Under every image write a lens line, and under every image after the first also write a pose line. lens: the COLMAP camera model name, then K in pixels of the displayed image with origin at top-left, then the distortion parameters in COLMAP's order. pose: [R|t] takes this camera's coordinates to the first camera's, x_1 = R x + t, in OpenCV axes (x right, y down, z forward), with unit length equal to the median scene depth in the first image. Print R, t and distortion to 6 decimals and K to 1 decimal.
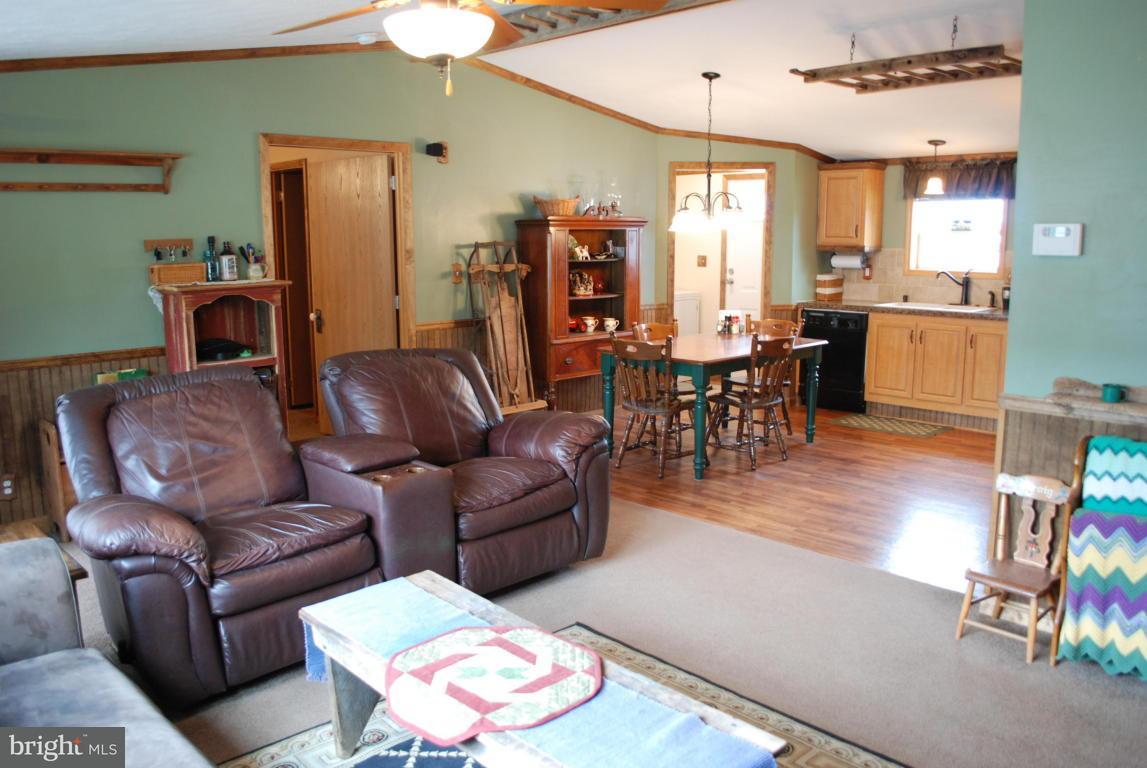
lens RADIAL K [[920.2, 0, 565.7], [0, 920.2, 382.0], [0, 0, 1]] dist [-0.081580, 0.003530]
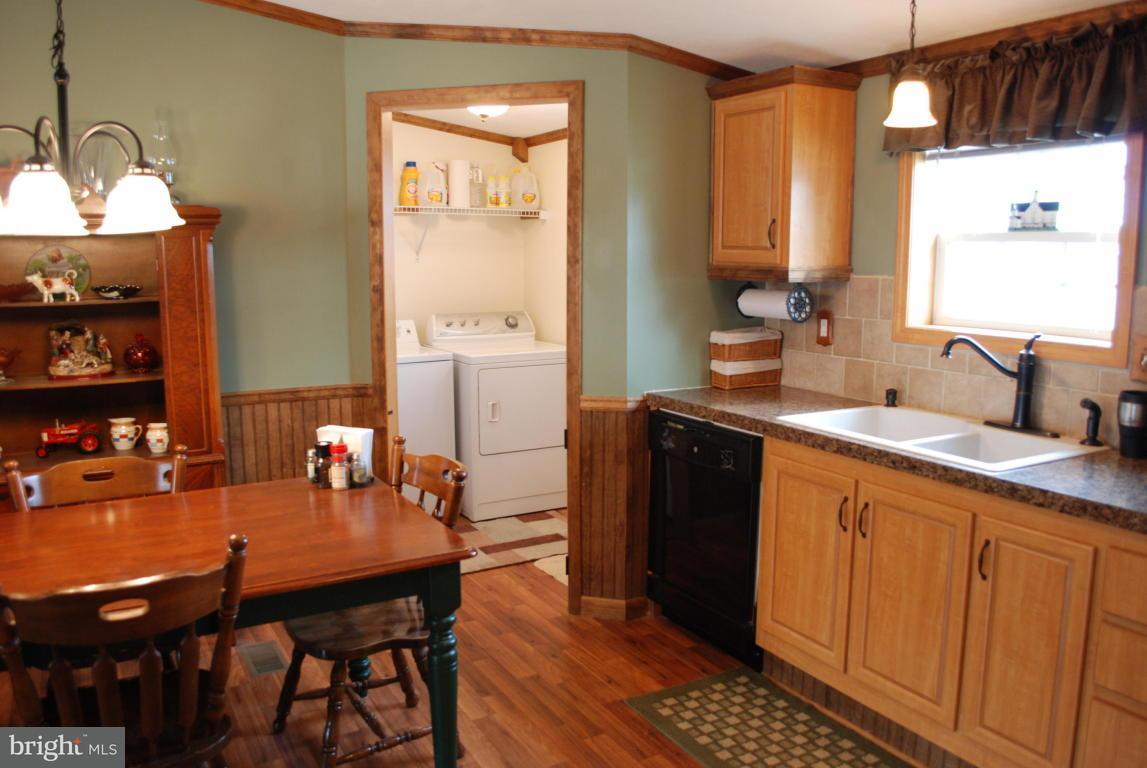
lens RADIAL K [[920.2, 0, 565.7], [0, 920.2, 382.0], [0, 0, 1]] dist [-0.081580, 0.003530]
pose [[0.961537, 0.040957, -0.271604, 0.351323], [-0.044533, 0.998983, -0.007013, -0.091346], [0.271041, 0.018839, 0.962383, 0.577642]]
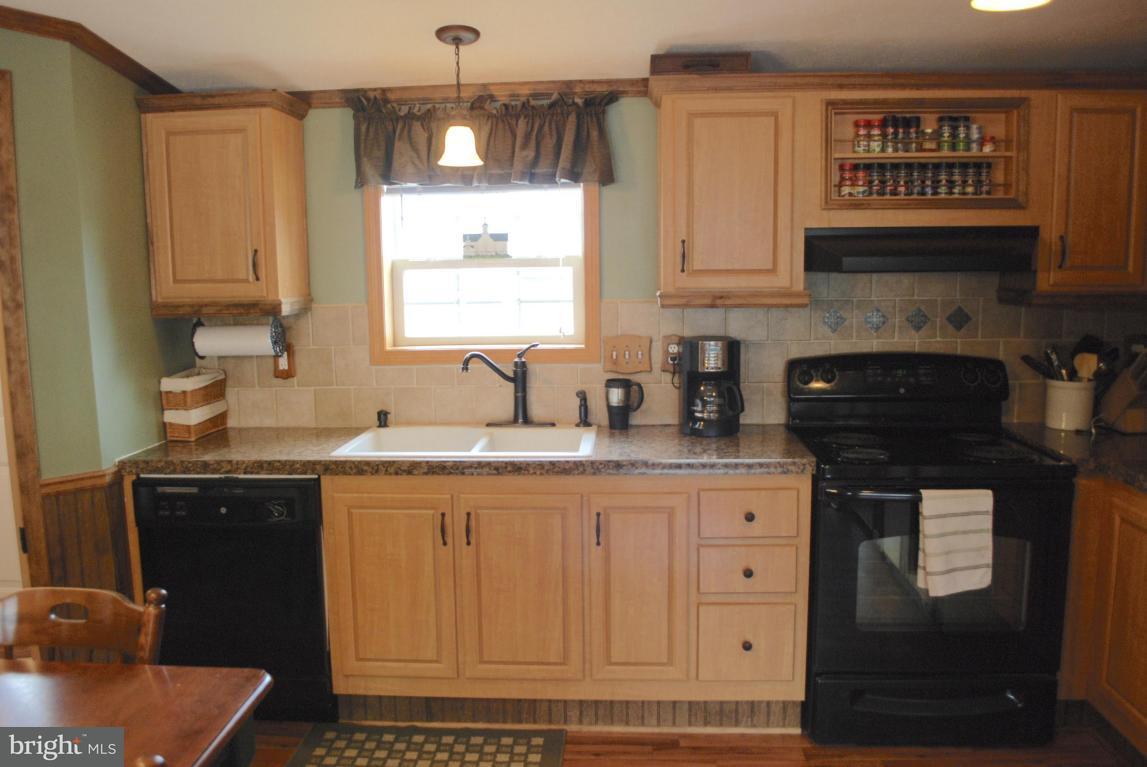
lens RADIAL K [[920.2, 0, 565.7], [0, 920.2, 381.5], [0, 0, 1]] dist [-0.081580, 0.003530]
pose [[0.746895, -0.095190, 0.658094, 0.157961], [0.119920, 0.992755, 0.007496, -0.104249], [-0.654039, 0.073319, 0.752899, 0.629676]]
